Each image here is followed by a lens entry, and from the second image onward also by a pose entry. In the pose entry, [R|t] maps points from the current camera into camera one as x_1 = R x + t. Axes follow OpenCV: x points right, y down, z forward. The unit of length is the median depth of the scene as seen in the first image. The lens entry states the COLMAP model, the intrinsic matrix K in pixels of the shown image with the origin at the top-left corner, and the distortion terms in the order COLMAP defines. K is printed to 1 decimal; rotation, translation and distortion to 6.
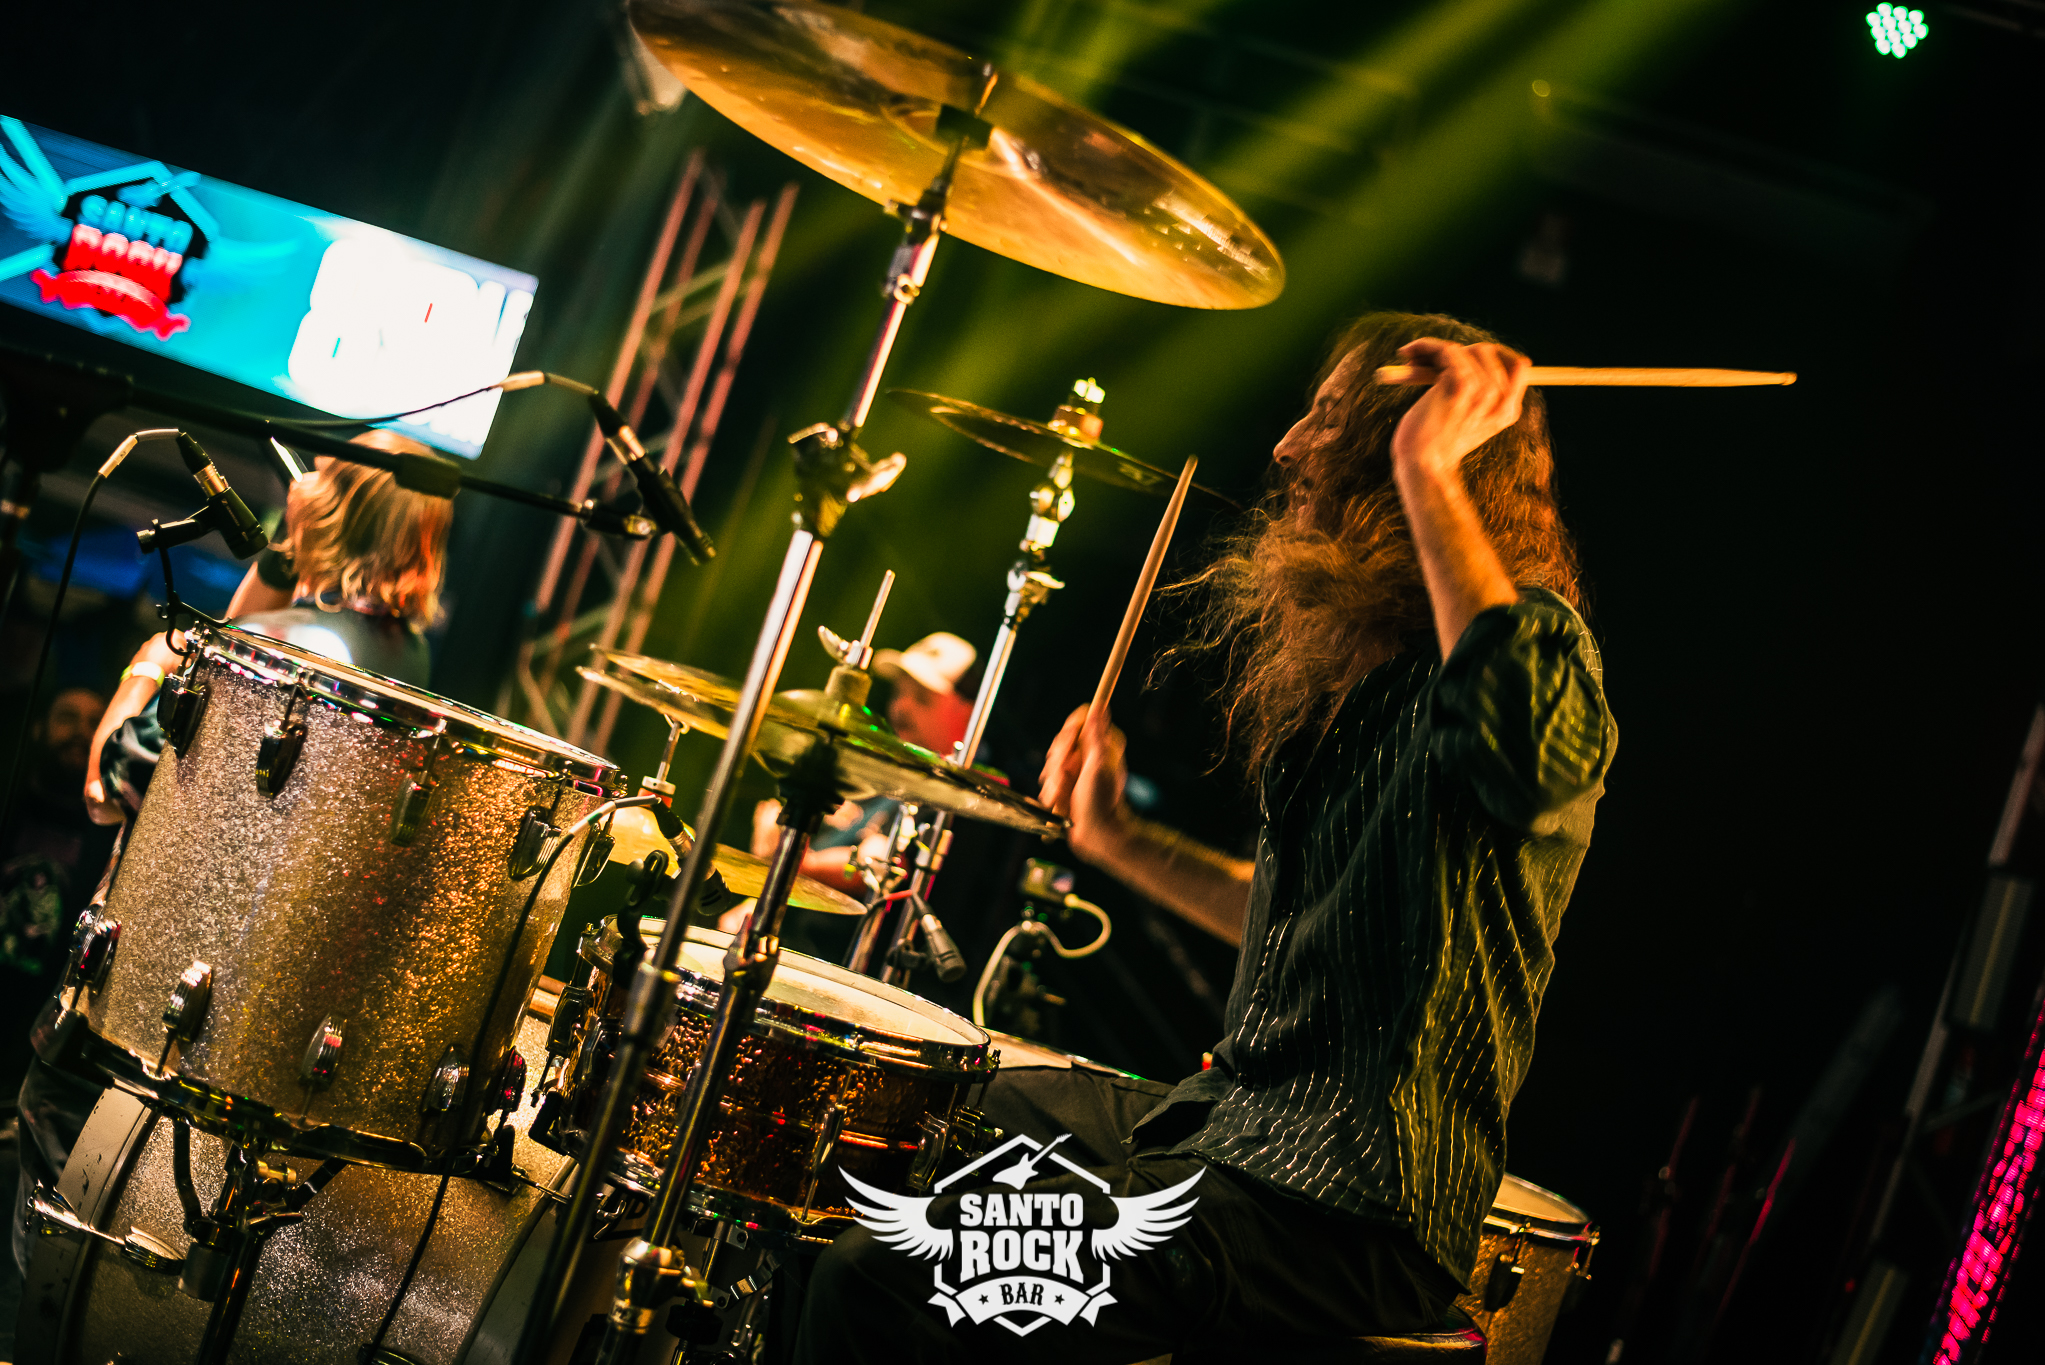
lens RADIAL K [[2950.3, 0, 1022.9], [0, 2950.3, 667.9], [0, 0, 1]] dist [-0.135771, 0.118939]
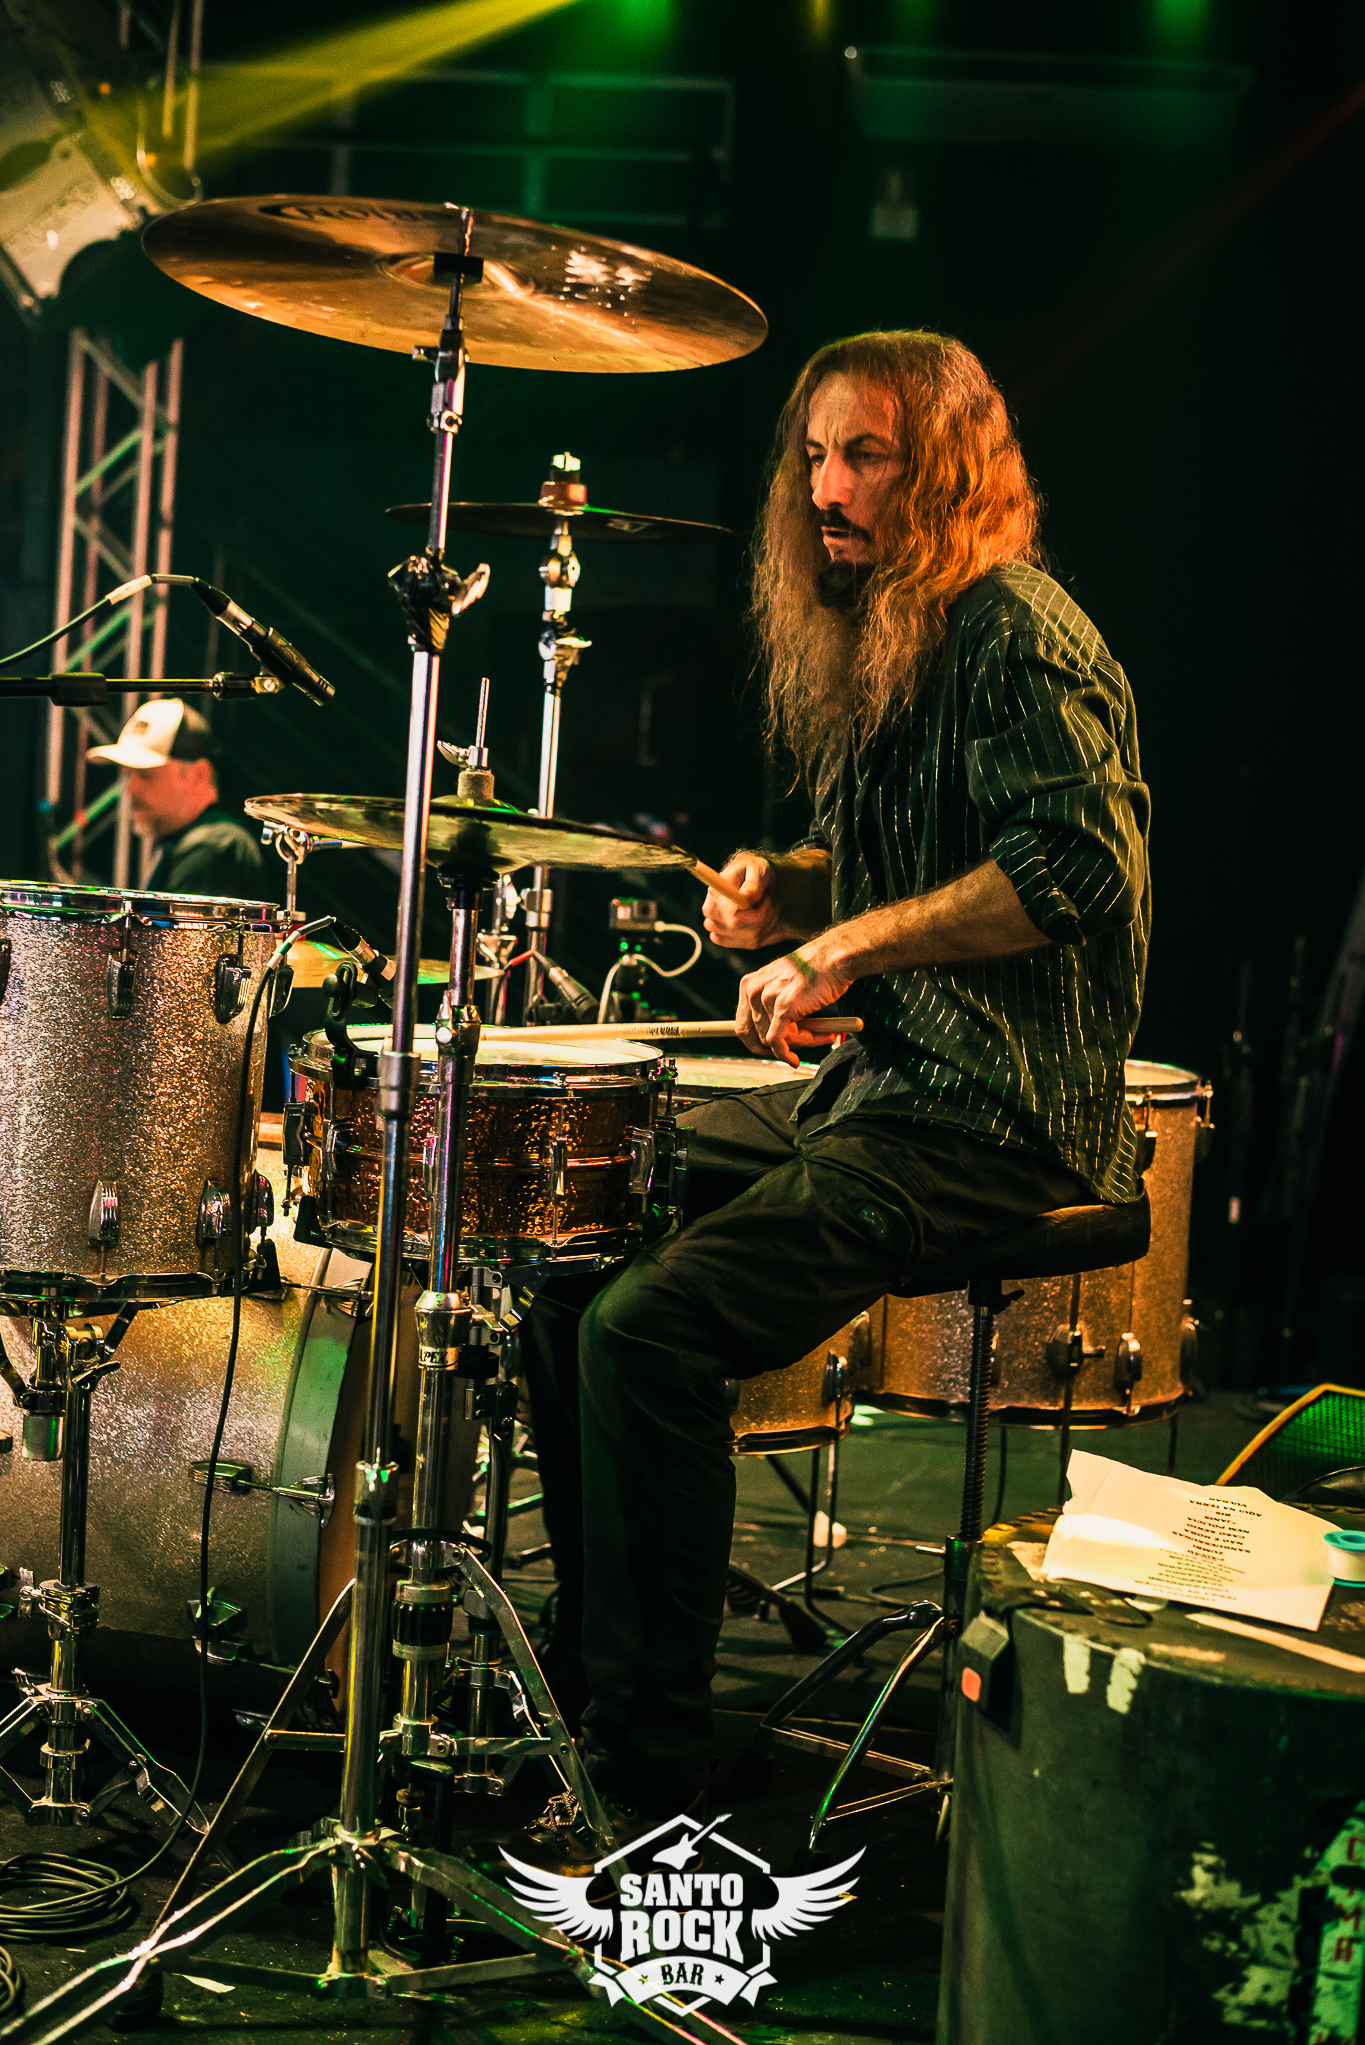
lens RADIAL K [[2945.8, 0, 688.6], [0, 2945.8, 1022.8], [0, 0, 1]] dist [-0.115263, 0.031725]
pose [[0.963661, -0.263146, 0.045947, -0.052496], [0.256923, 0.960122, 0.110255, -0.005493], [-0.073128, -0.094444, 0.992841, -0.123459]]
